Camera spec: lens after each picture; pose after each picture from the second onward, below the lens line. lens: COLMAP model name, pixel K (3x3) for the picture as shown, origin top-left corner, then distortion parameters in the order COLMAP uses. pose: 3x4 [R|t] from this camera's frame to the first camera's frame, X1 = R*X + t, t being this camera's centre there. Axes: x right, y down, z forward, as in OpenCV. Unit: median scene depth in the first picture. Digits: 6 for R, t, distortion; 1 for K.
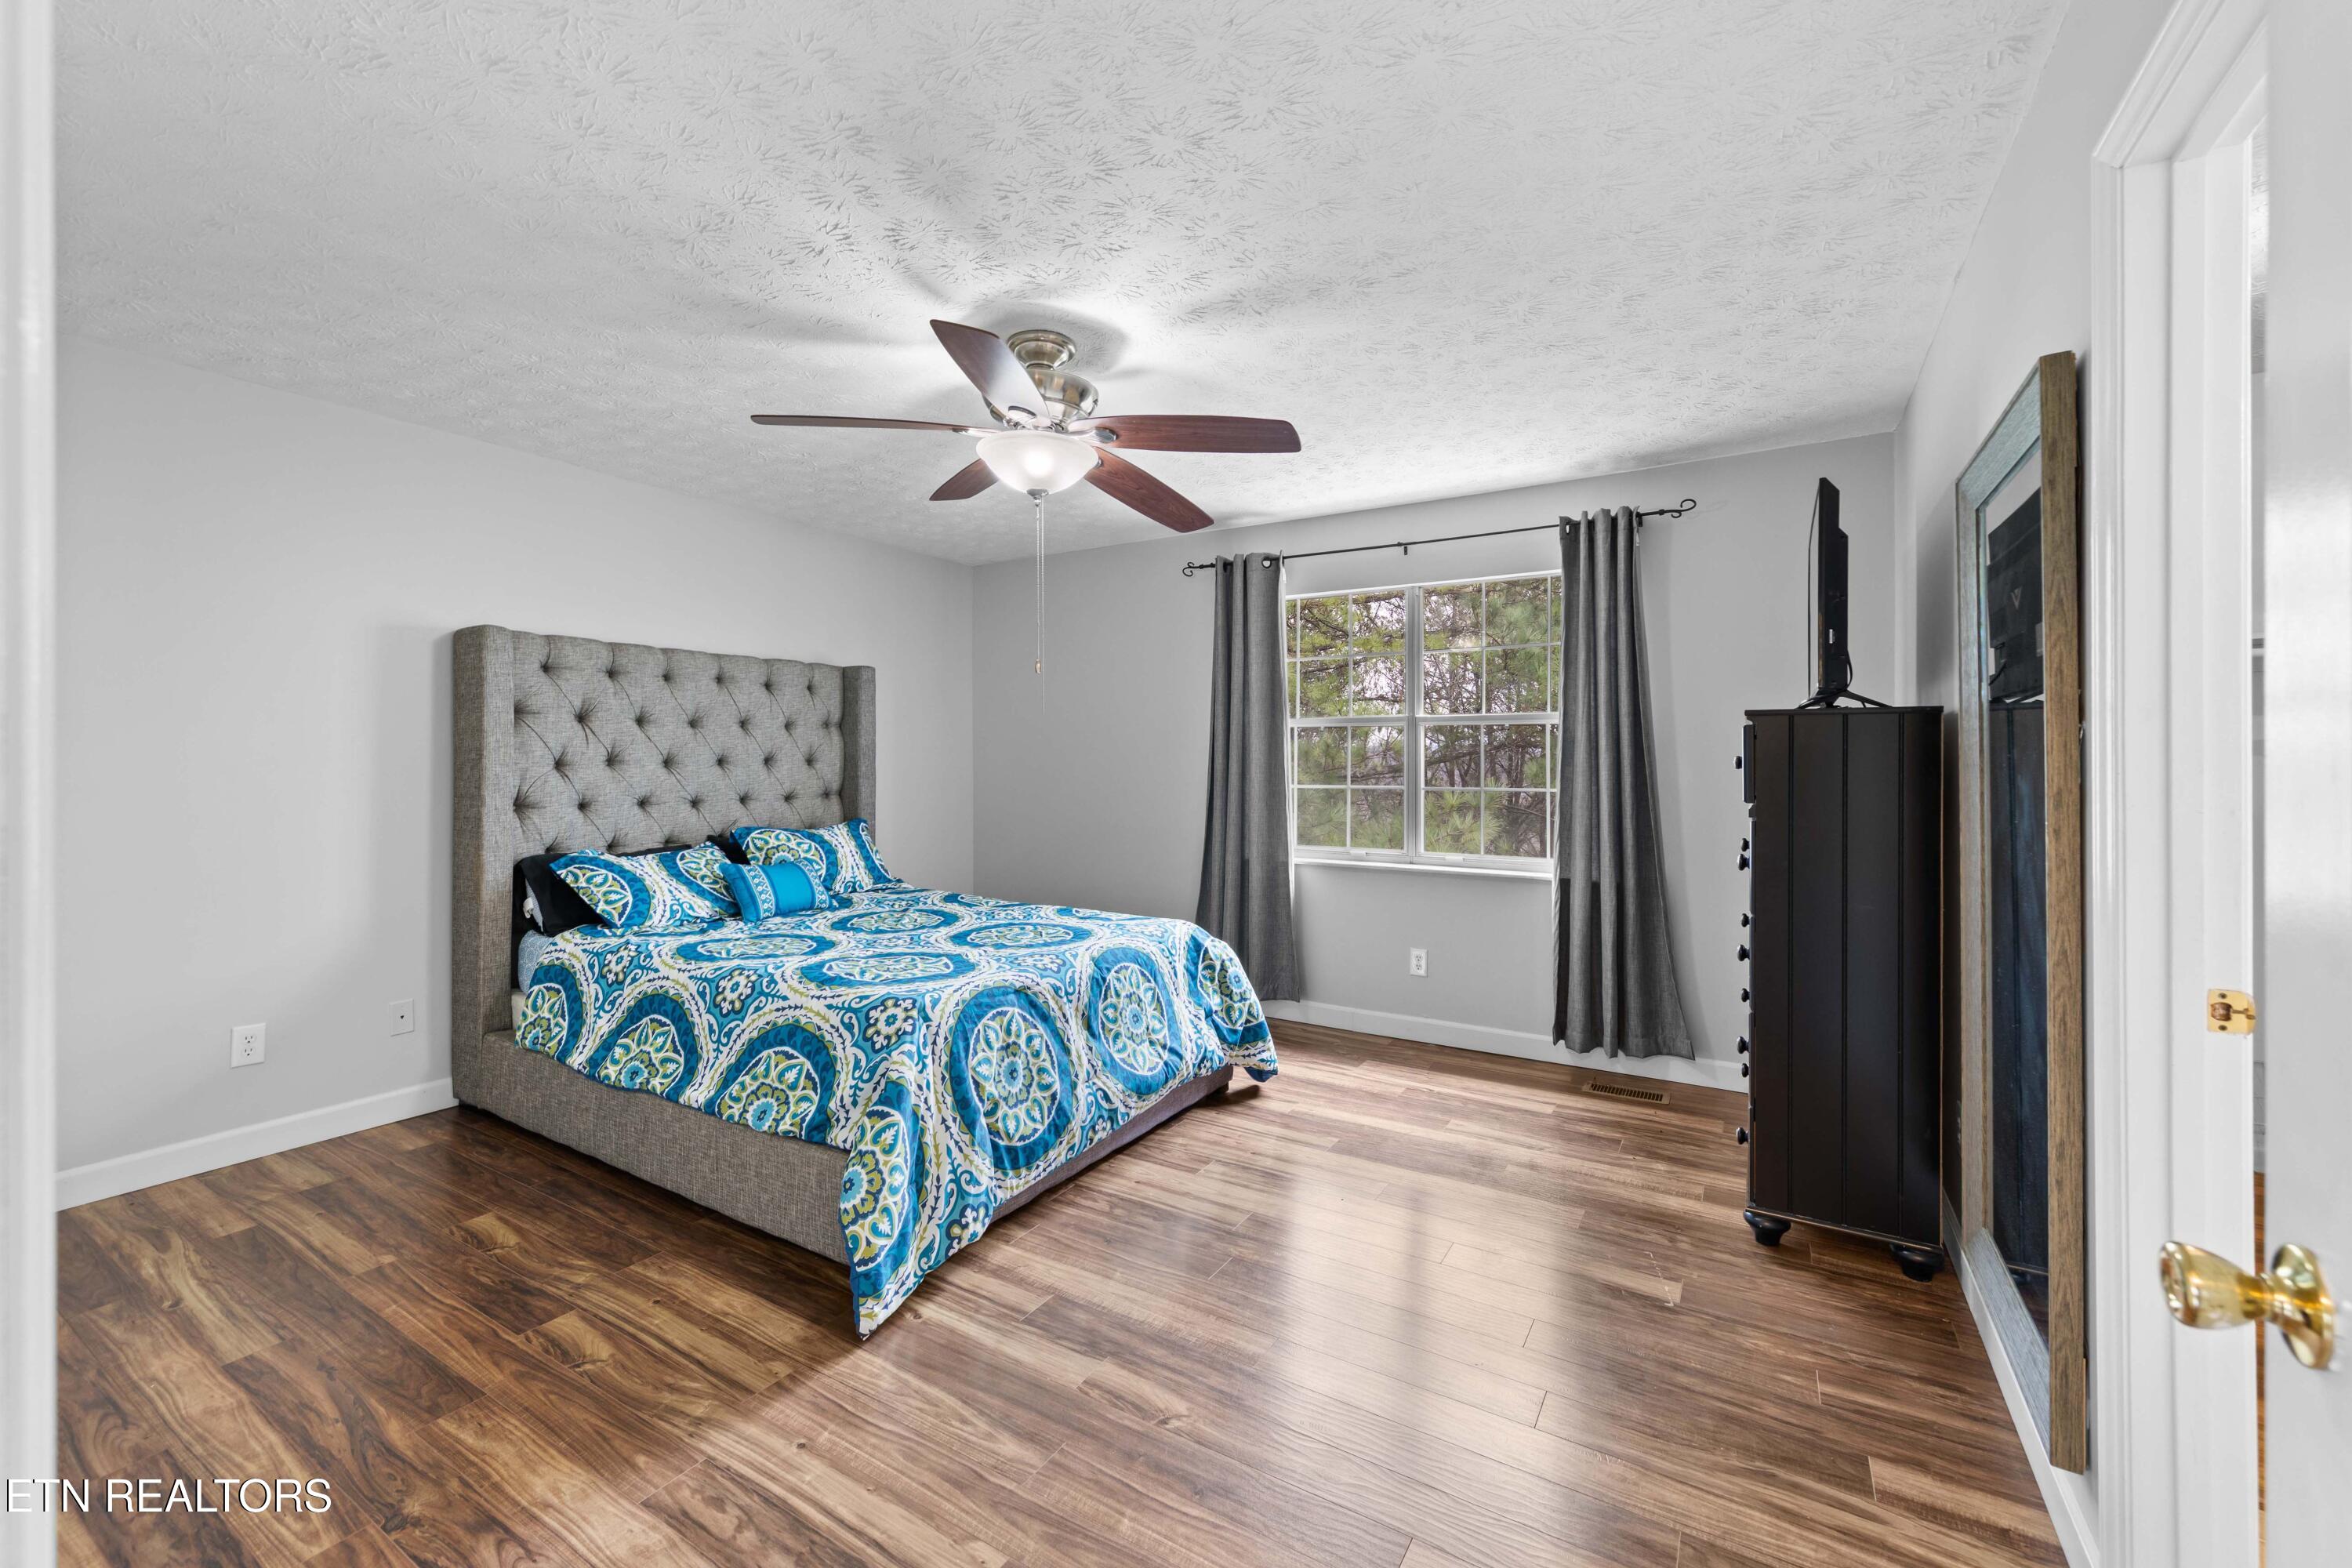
lens RADIAL K [[954.2, 0, 1168.4], [0, 954.2, 764.9], [0, 0, 1]] dist [0.004335, 0.000011]
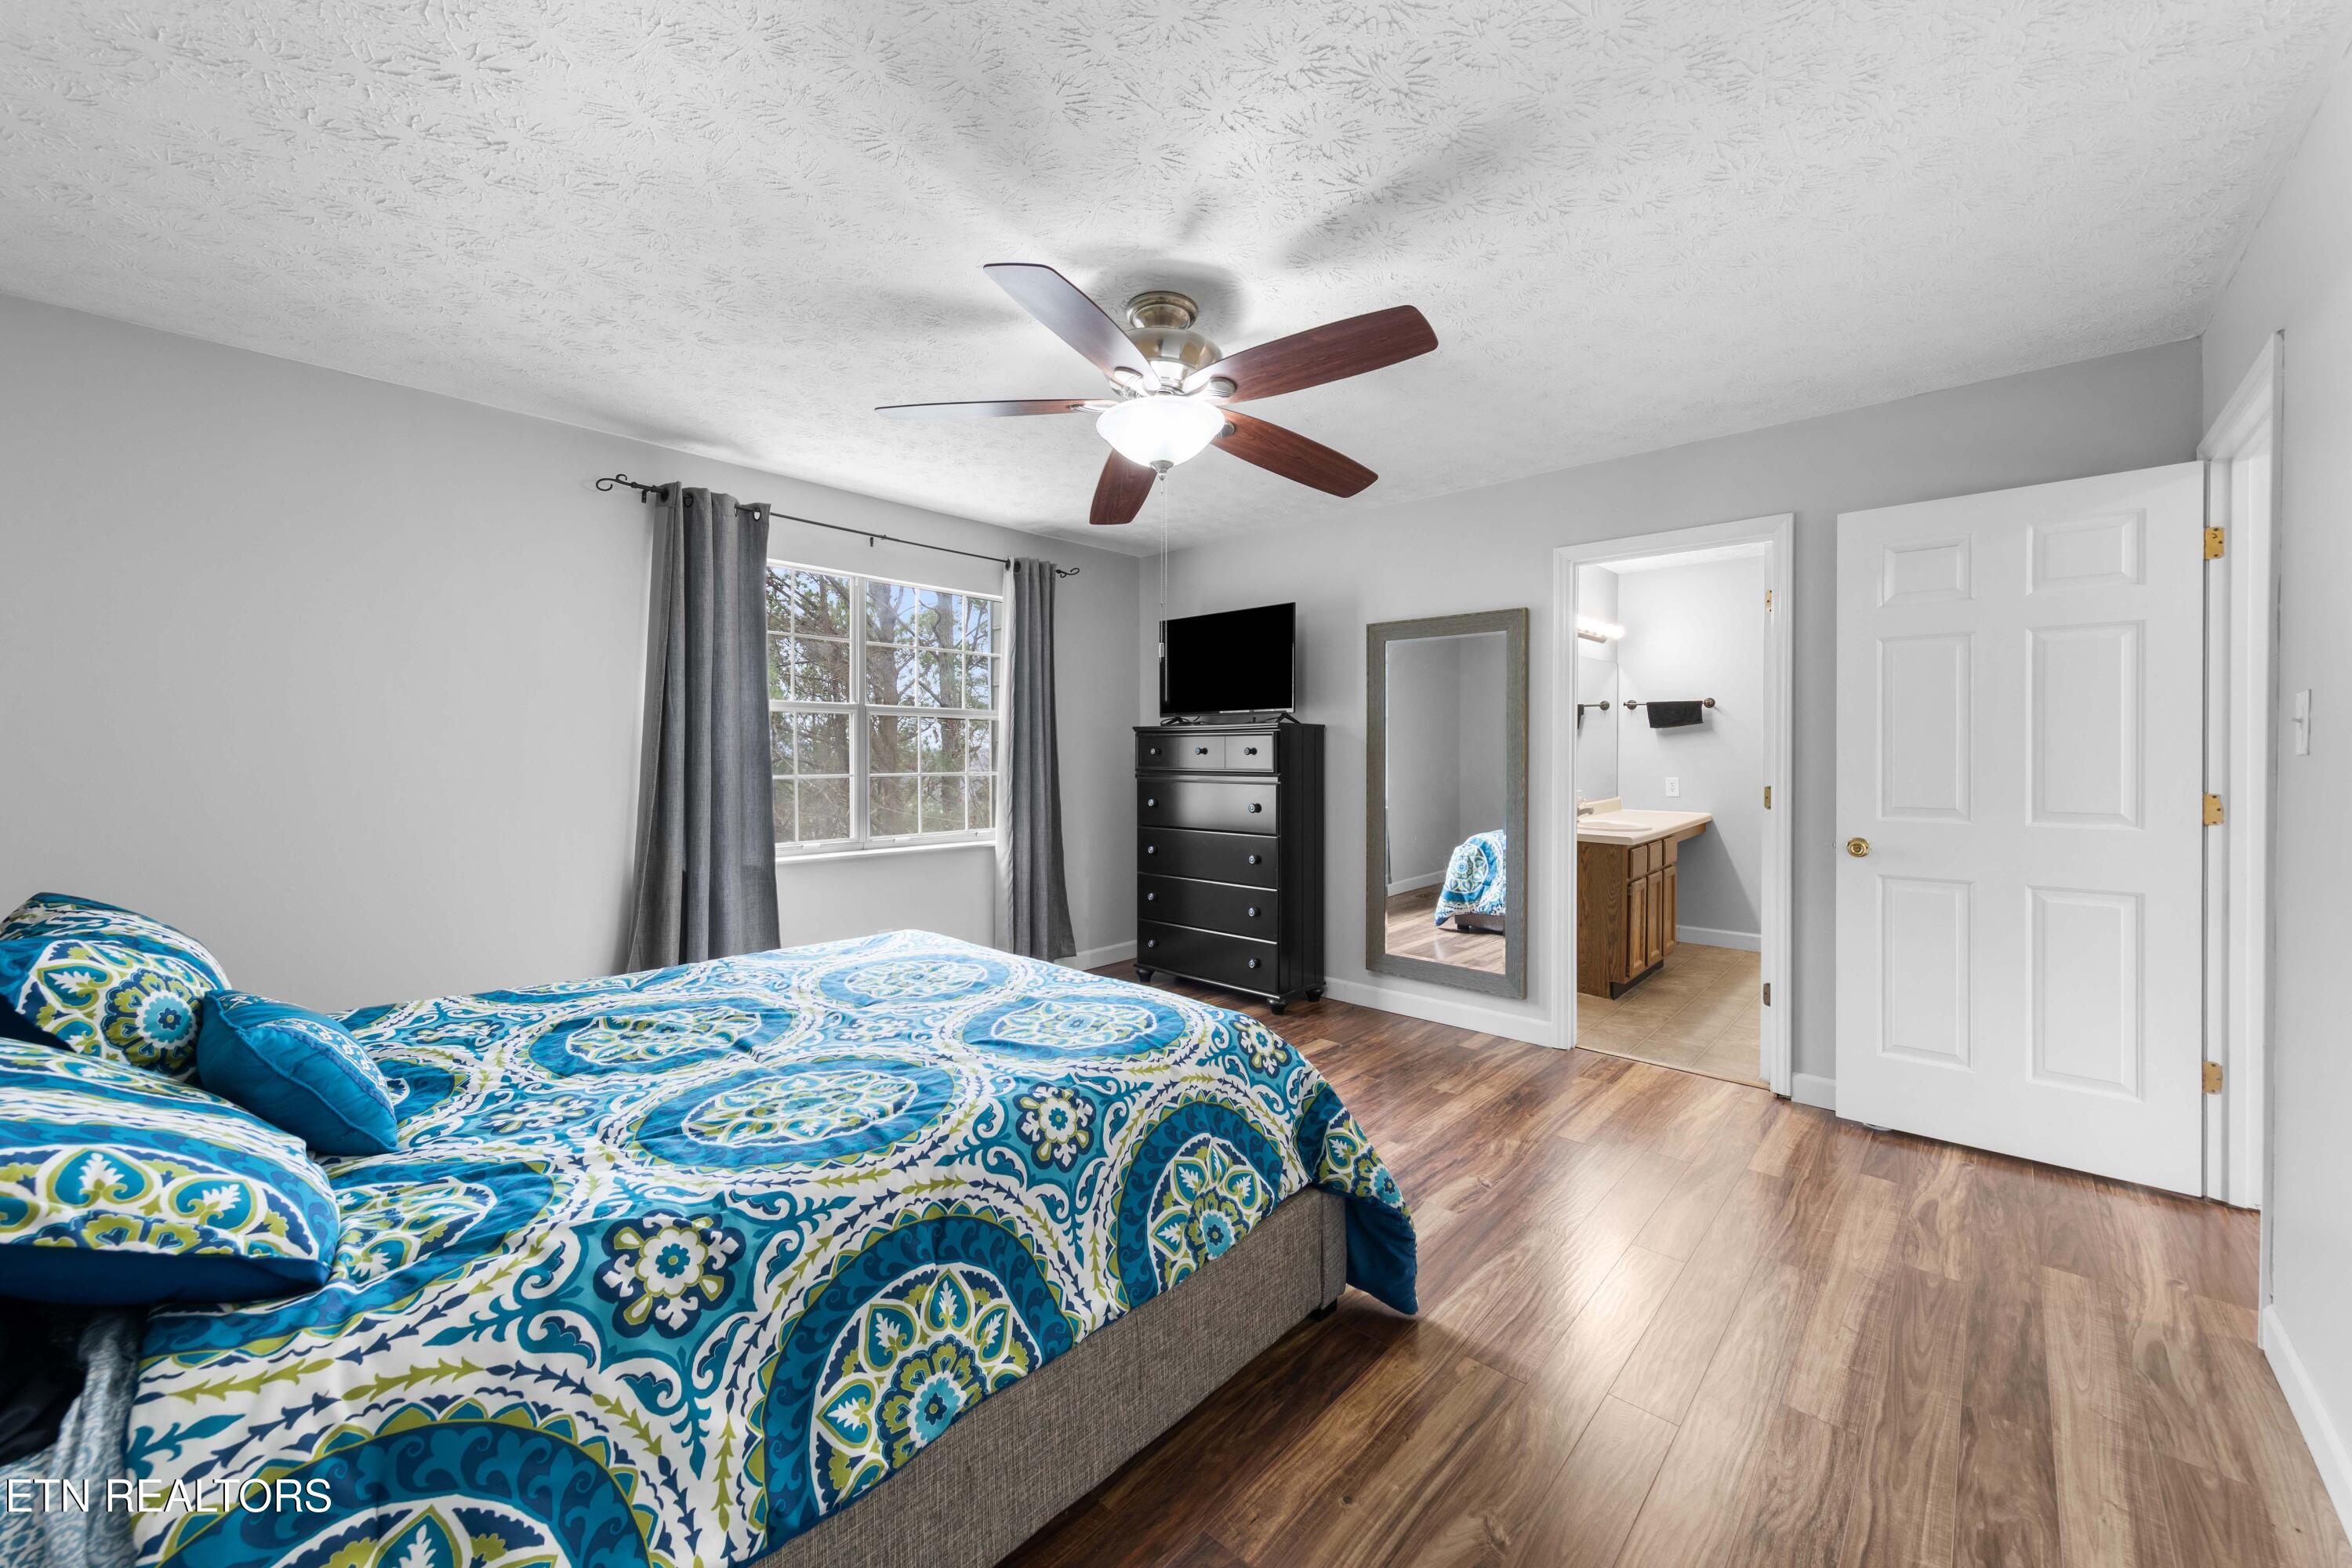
lens RADIAL K [[871.8, 0, 1165.4], [0, 871.8, 764.0], [0, 0, 1]] dist [0.003094, -0.000349]
pose [[0.205253, -0.013886, 0.978610, -0.722404], [0.000402, 0.999900, 0.014104, -0.001366], [-0.978709, -0.002501, 0.205238, 0.602805]]
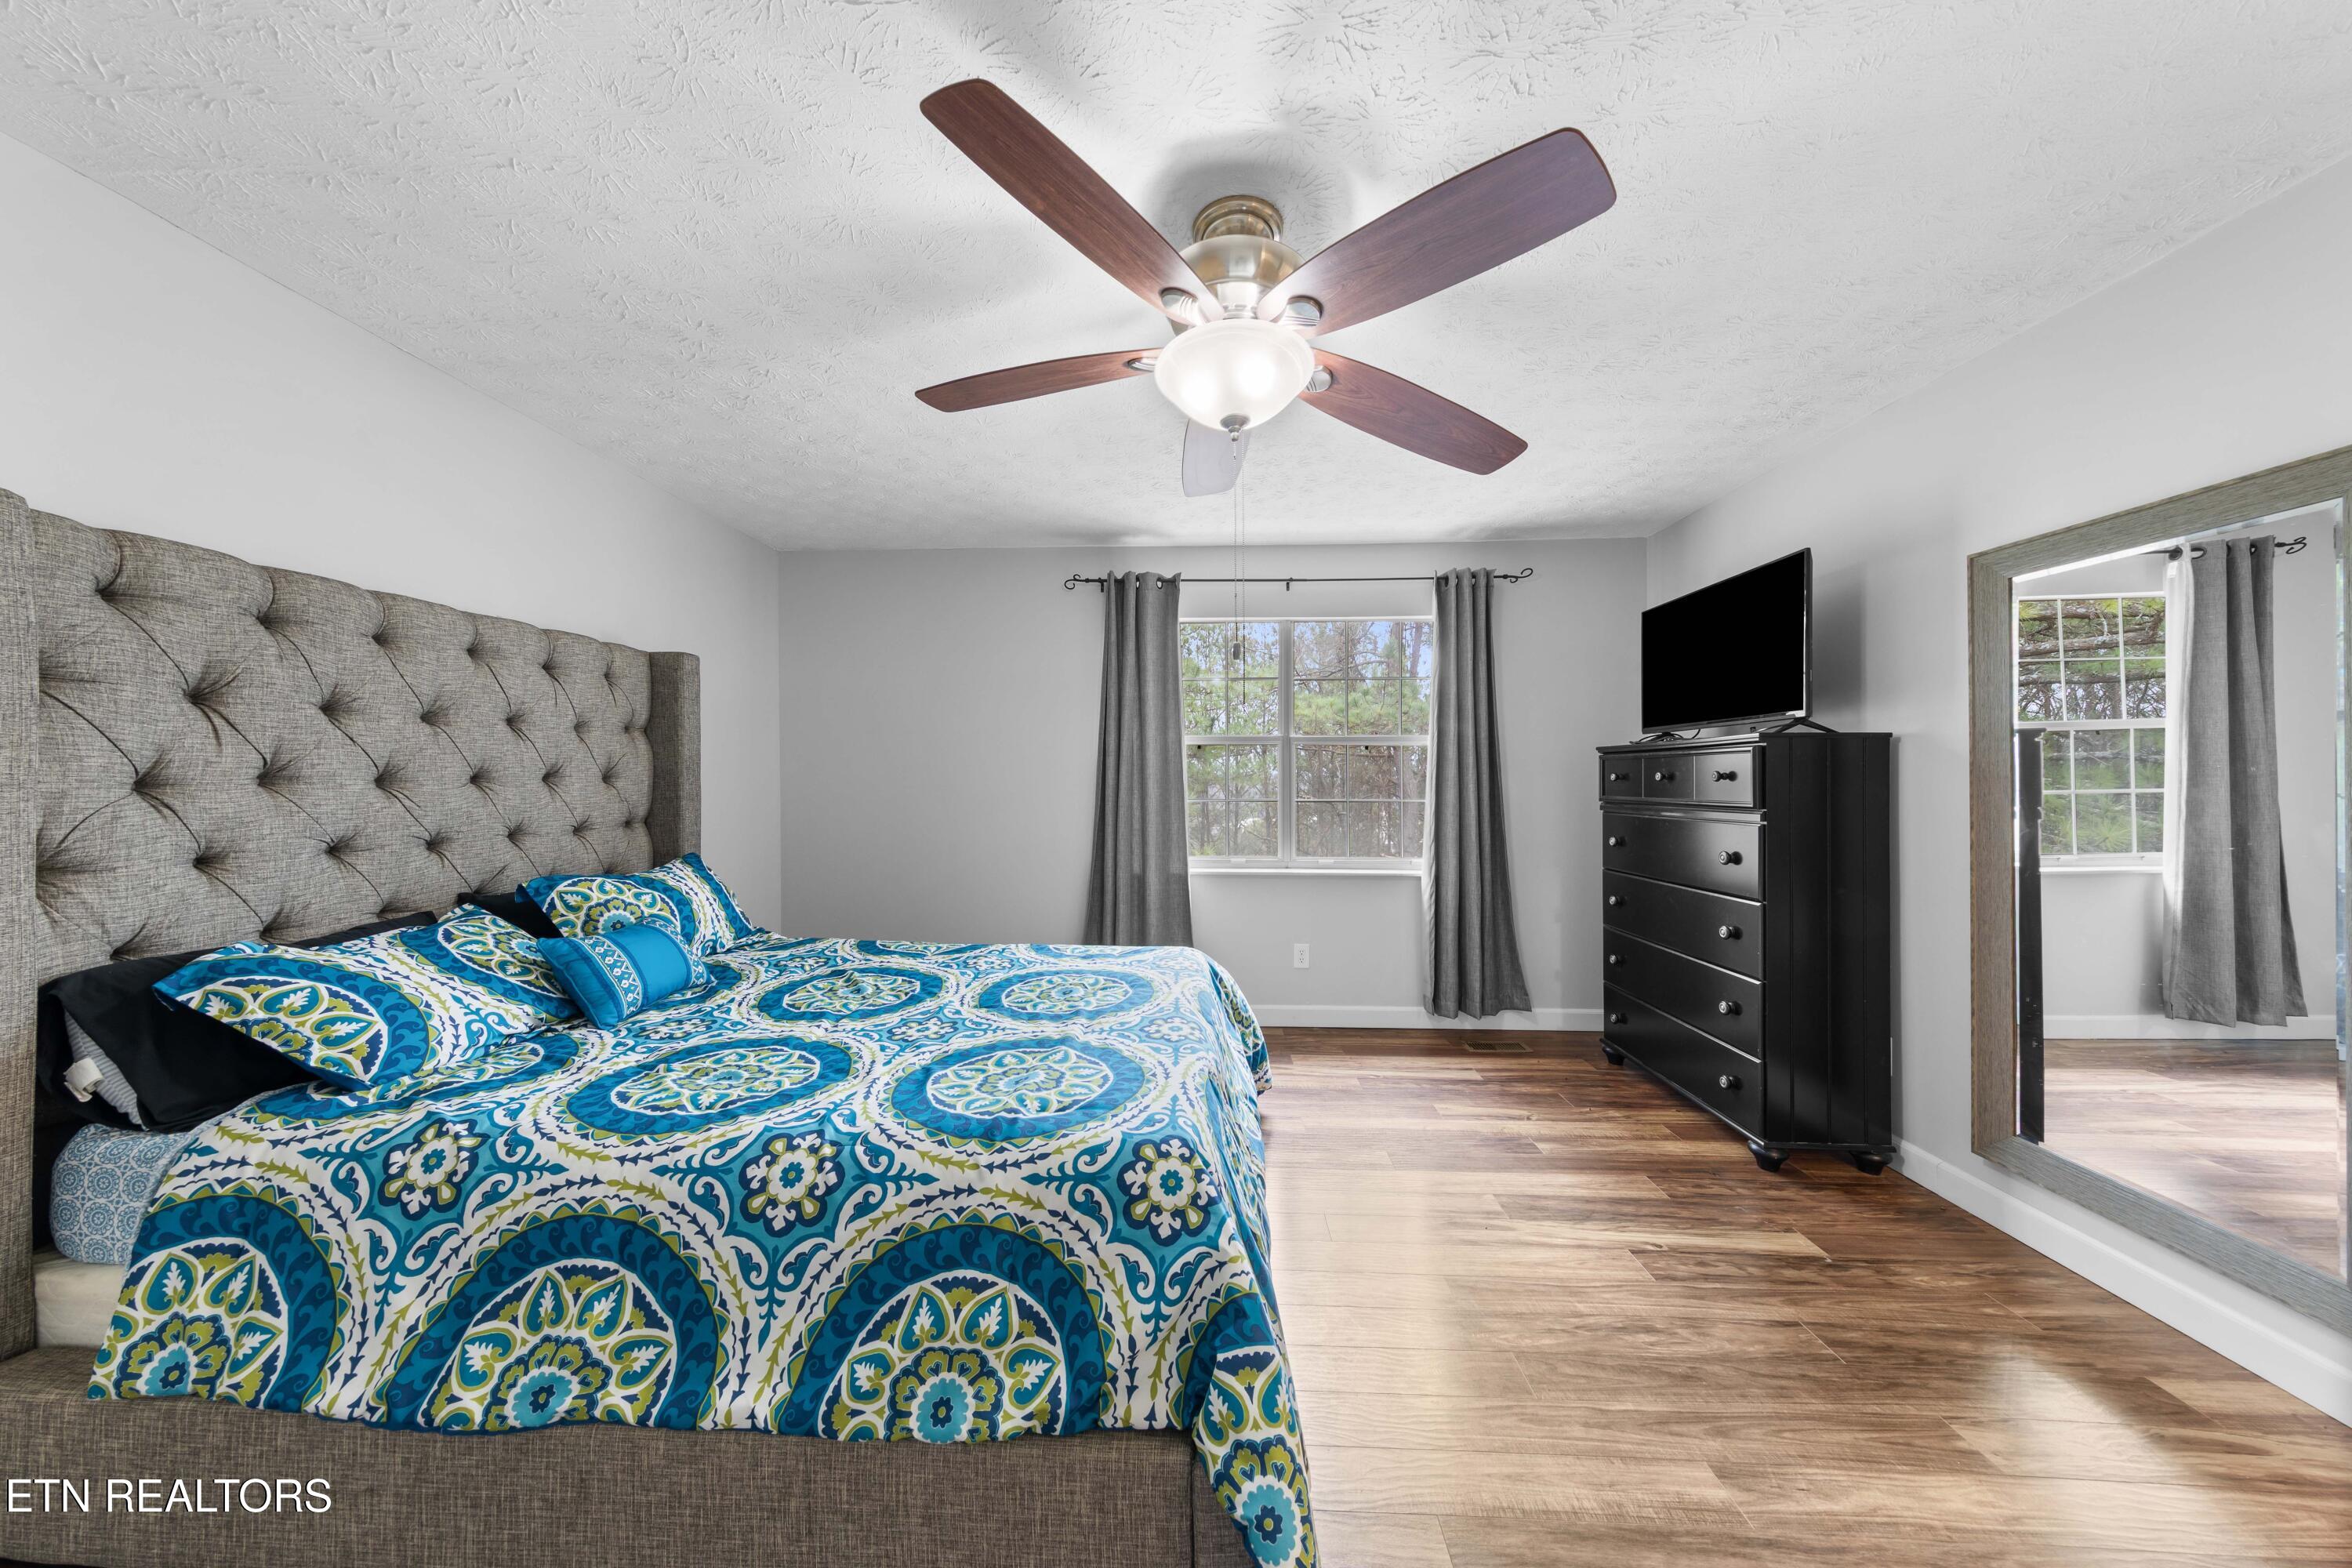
lens RADIAL K [[743.5, 0, 1174.9], [0, 743.5, 783.3], [0, 0, 1]] dist [0.005450, -0.000445]
pose [[0.873486, -0.005663, 0.486816, -0.345235], [0.003956, 0.999982, 0.004536, -0.000387], [-0.486832, -0.002036, 0.873493, 0.371024]]
